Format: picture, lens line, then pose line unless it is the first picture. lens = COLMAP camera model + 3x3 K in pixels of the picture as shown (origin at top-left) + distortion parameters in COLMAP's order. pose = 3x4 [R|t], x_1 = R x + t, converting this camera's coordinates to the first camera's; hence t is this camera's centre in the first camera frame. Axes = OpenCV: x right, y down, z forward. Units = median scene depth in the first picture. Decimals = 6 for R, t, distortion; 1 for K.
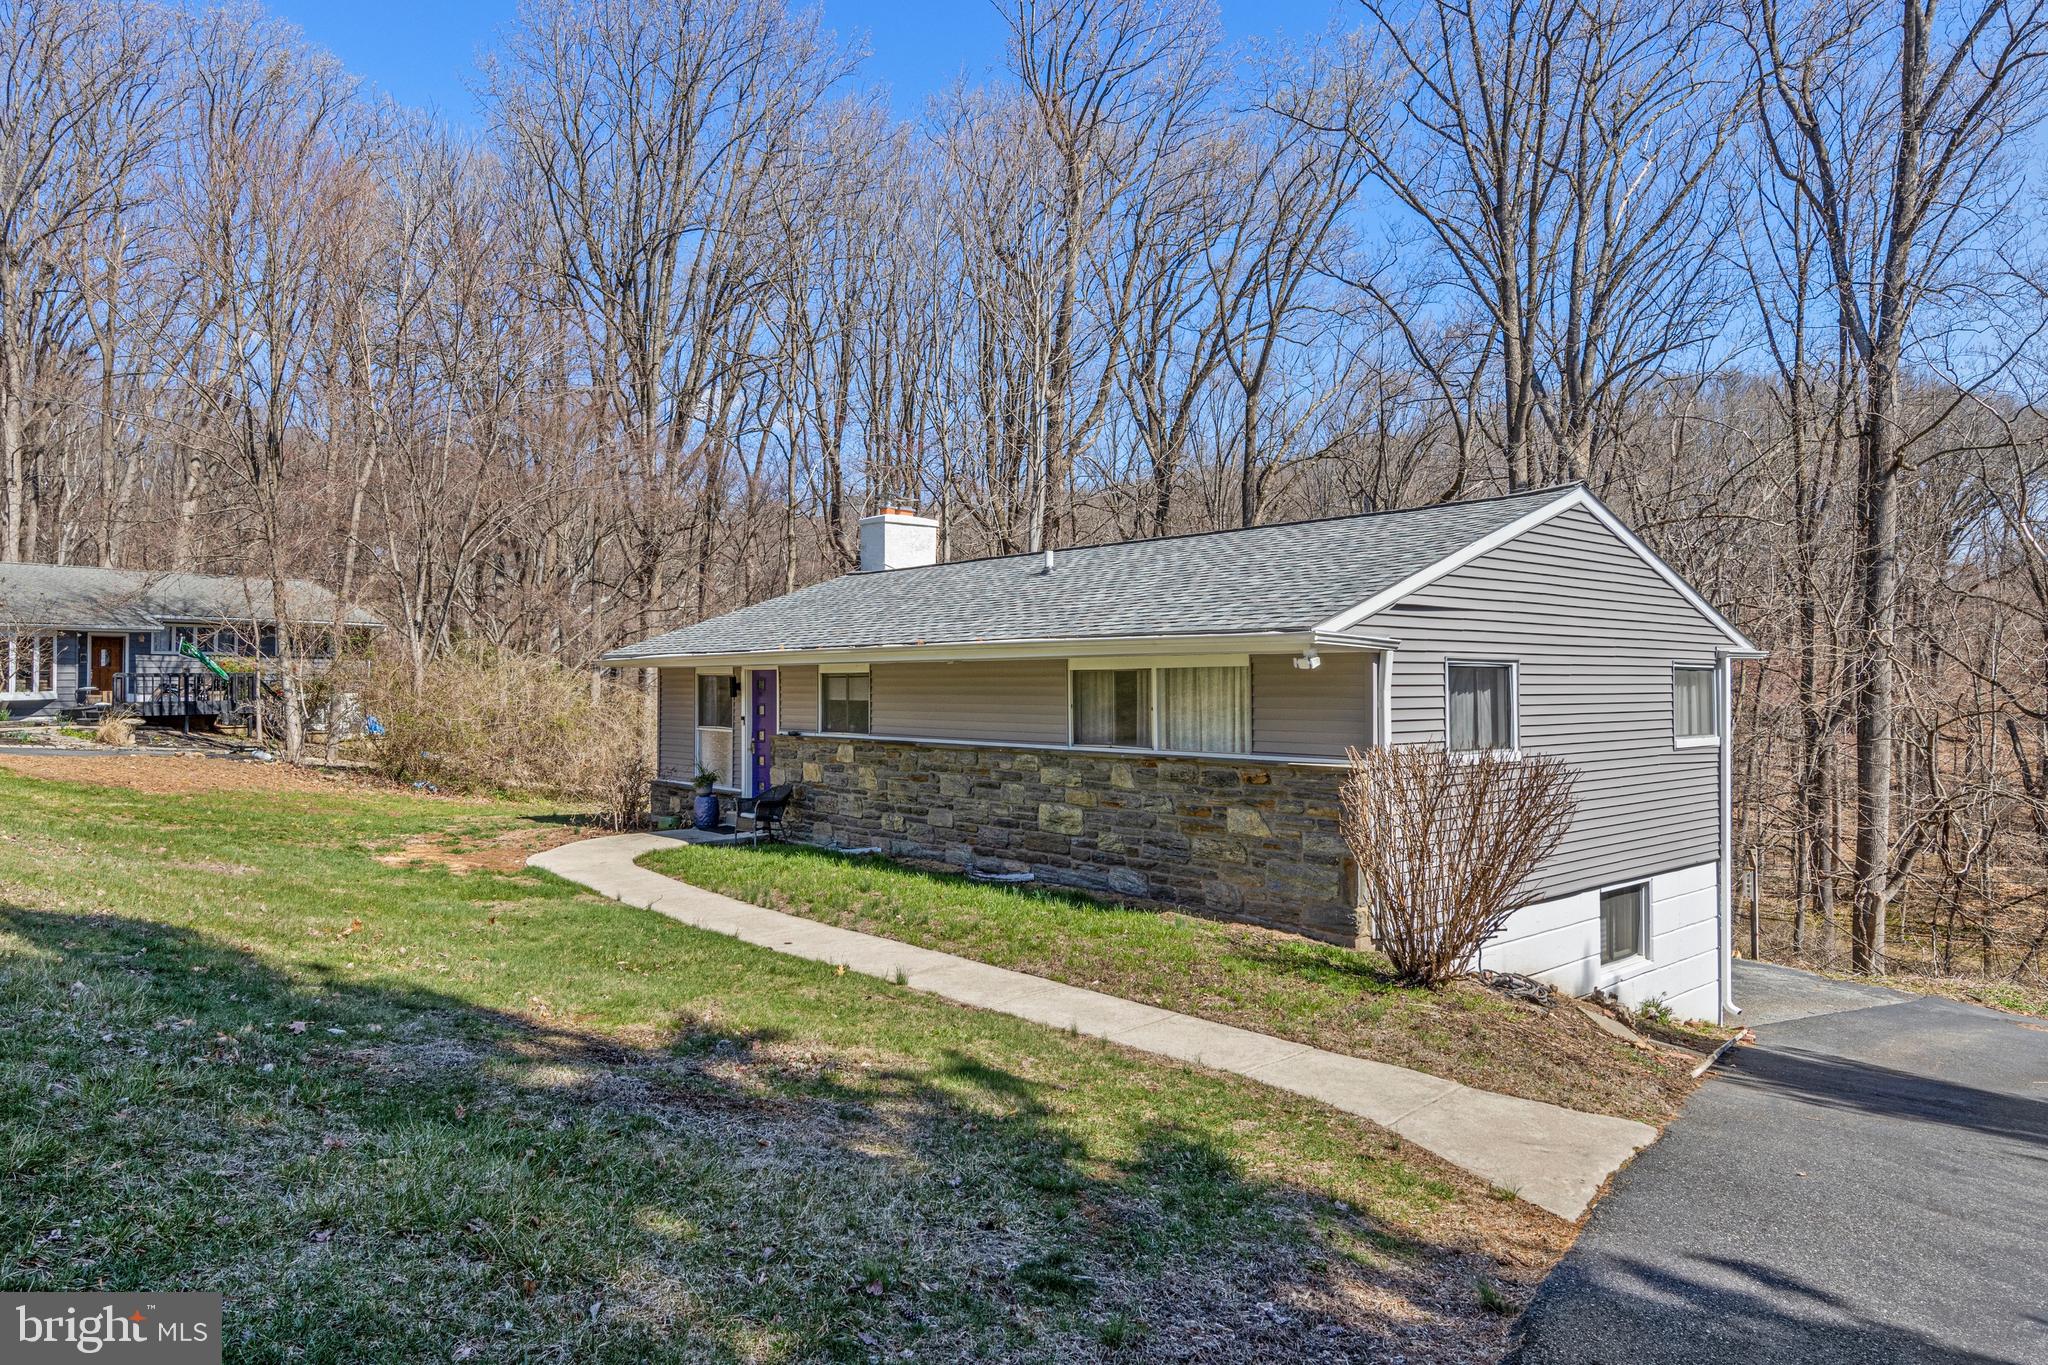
lens RADIAL K [[1270.3, 0, 1024.9], [0, 1270.3, 680.8], [0, 0, 1]] dist [0.000273, -0.001580]
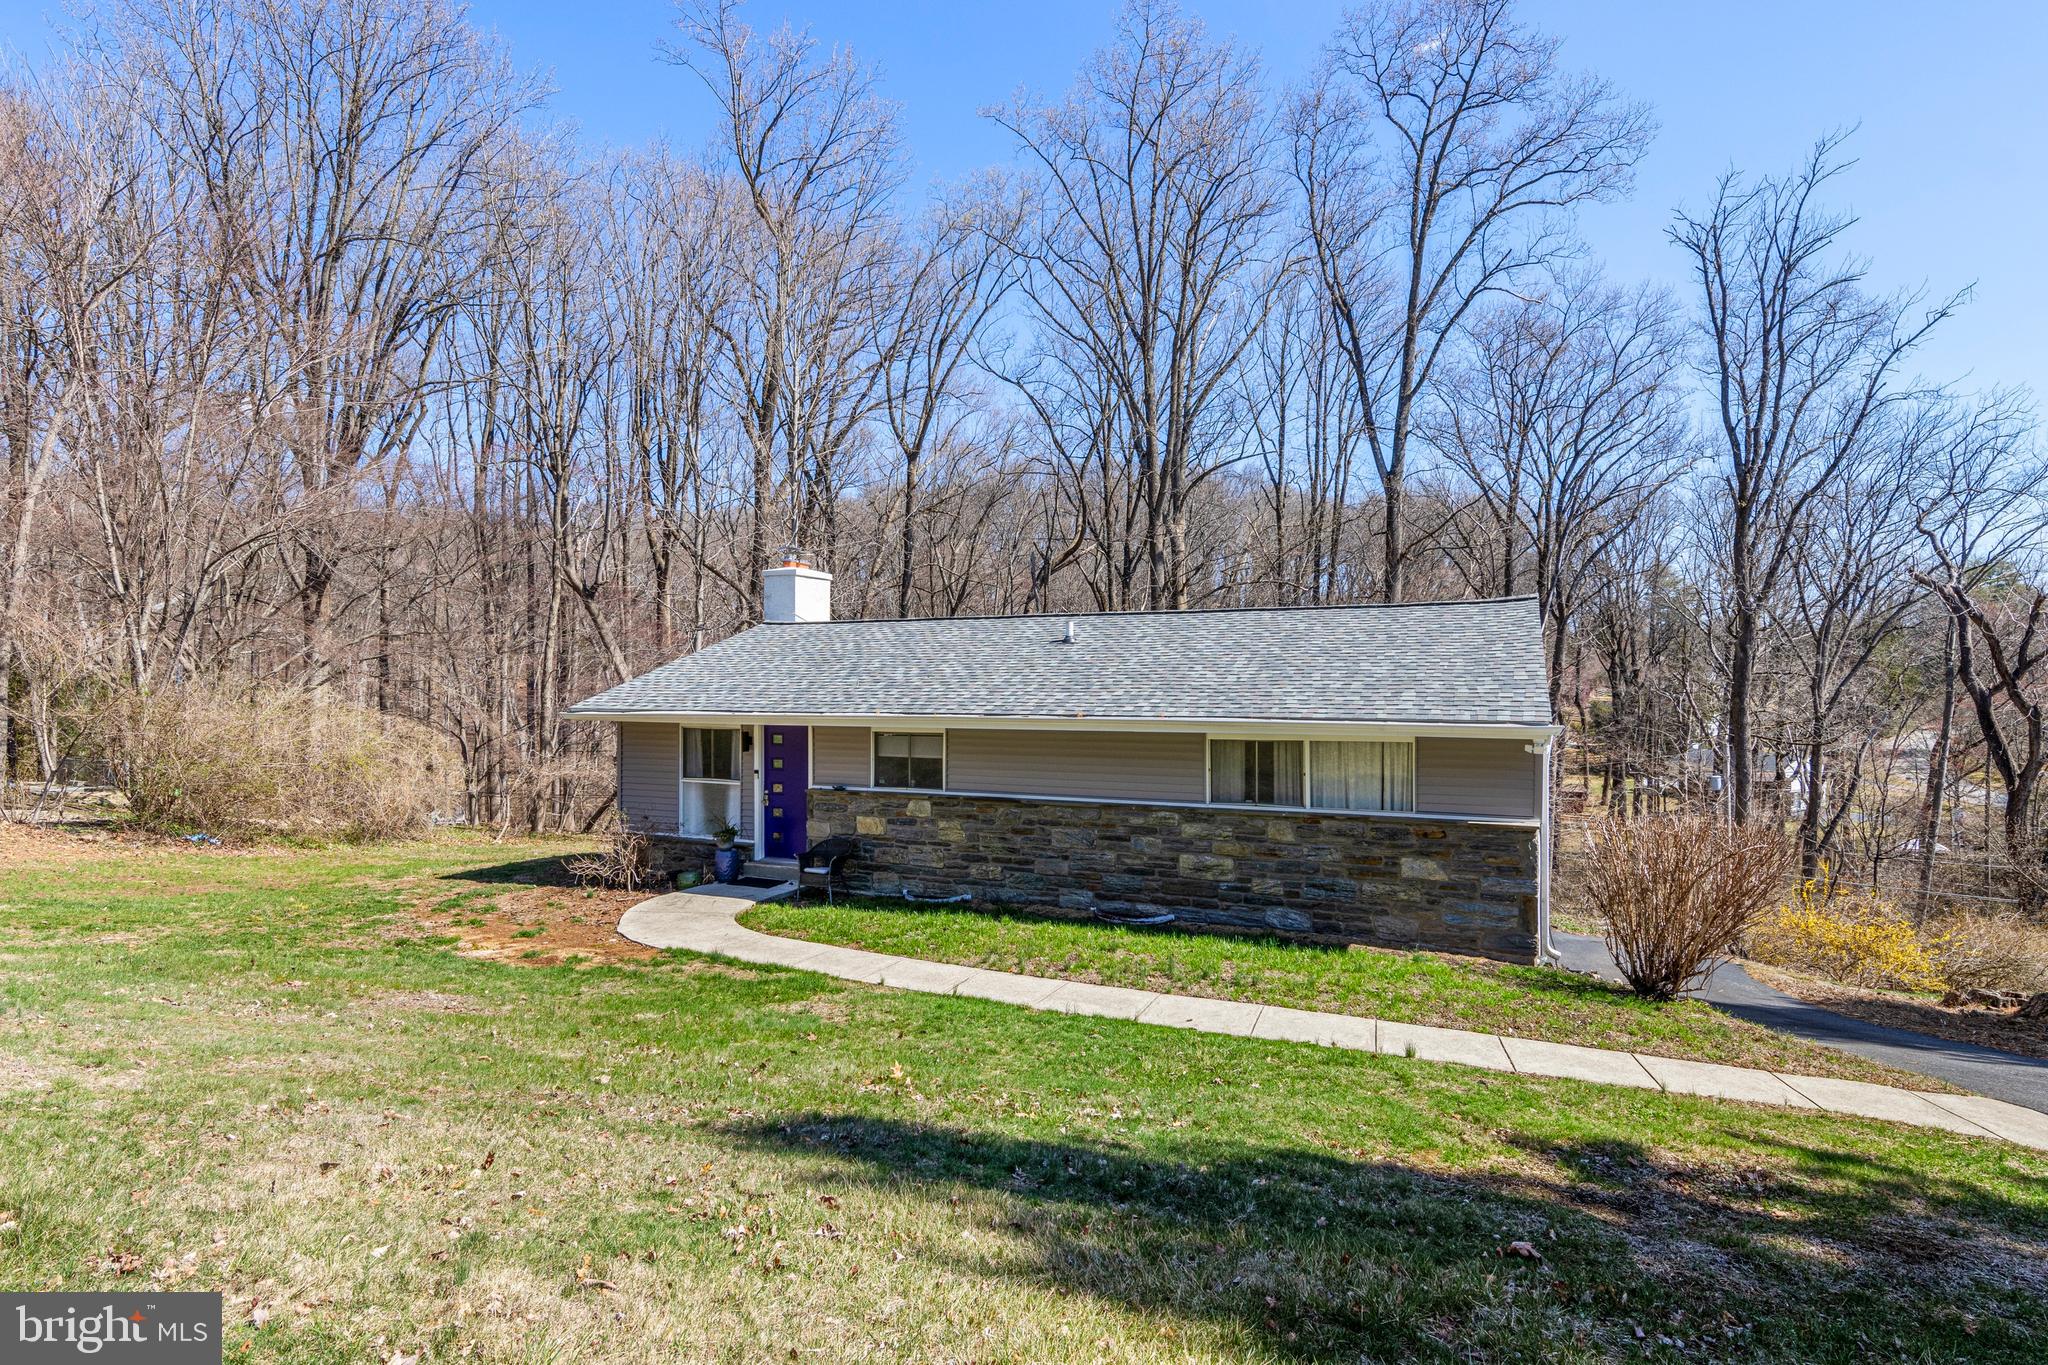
lens RADIAL K [[1052.2, 0, 1024.5], [0, 1052.2, 680.7], [0, 0, 1]] dist [0.003939, 0.003353]
pose [[0.916533, 0.001516, 0.399956, -0.471177], [-0.001072, 0.999999, -0.001334, -0.056625], [-0.399957, 0.000794, 0.916533, 0.163311]]
